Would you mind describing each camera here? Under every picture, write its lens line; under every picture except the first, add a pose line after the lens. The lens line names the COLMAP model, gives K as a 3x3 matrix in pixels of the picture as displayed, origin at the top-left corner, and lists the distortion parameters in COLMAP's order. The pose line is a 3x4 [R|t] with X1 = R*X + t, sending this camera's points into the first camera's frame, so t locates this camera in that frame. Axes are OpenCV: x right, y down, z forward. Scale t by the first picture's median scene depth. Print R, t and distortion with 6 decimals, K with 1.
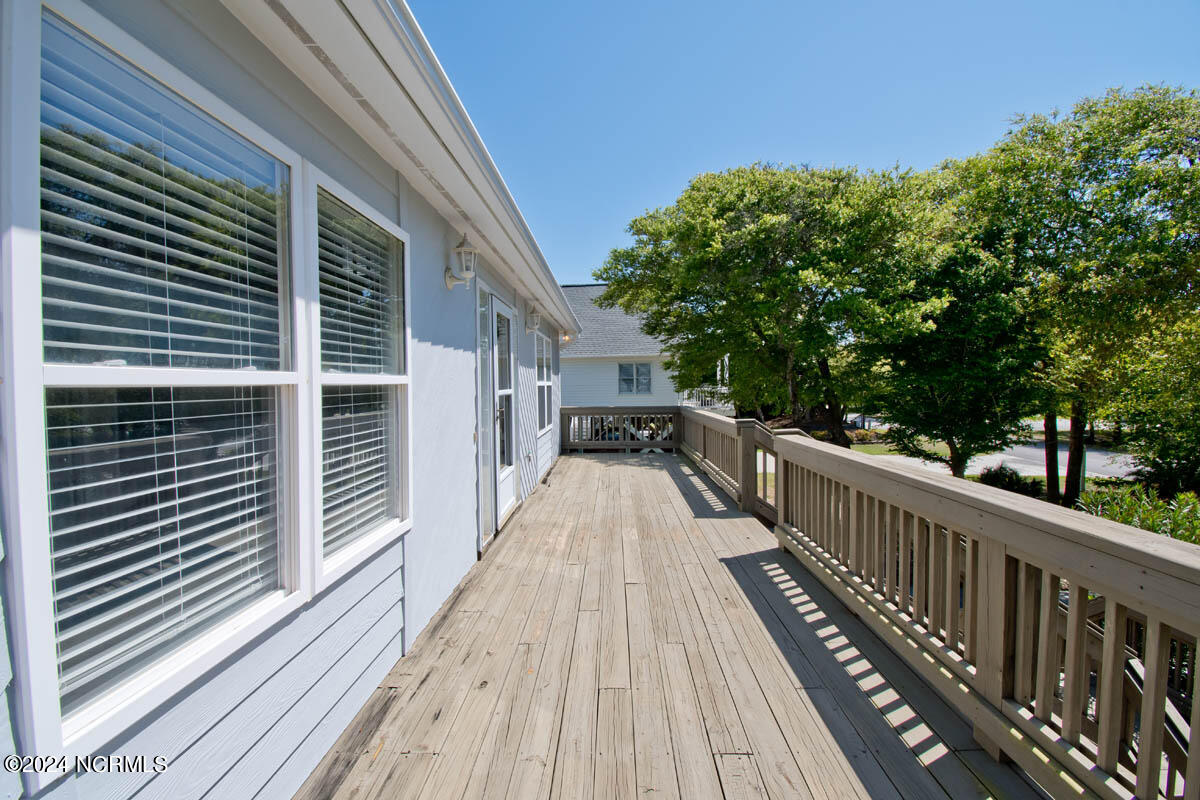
lens RADIAL K [[535.9, 0, 595.8], [0, 535.9, 400.3], [0, 0, 1]] dist [0.010978, -0.021224]
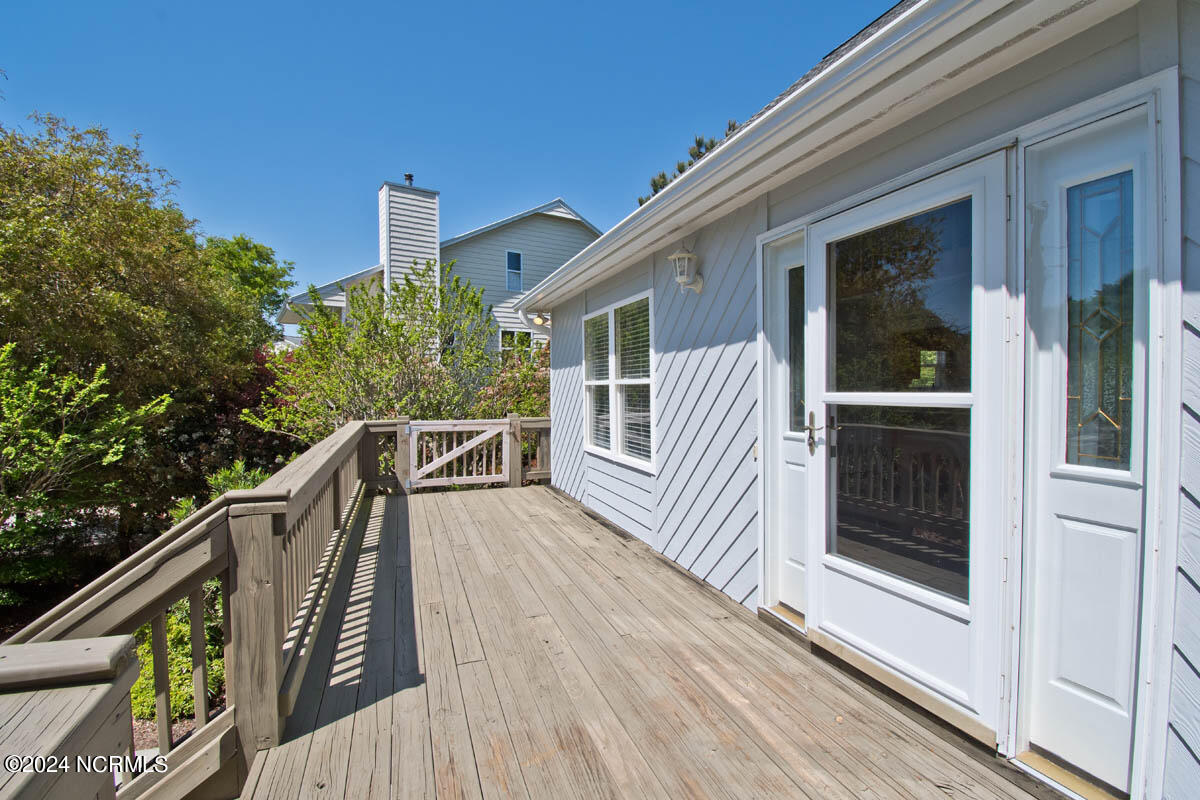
lens RADIAL K [[535.9, 0, 595.8], [0, 535.9, 400.3], [0, 0, 1]] dist [0.010978, -0.021224]
pose [[-0.928682, 0.028913, -0.369748, 0.357201], [0.008091, 0.998299, 0.057742, -0.066285], [0.370789, 0.050633, -0.927336, 2.172214]]
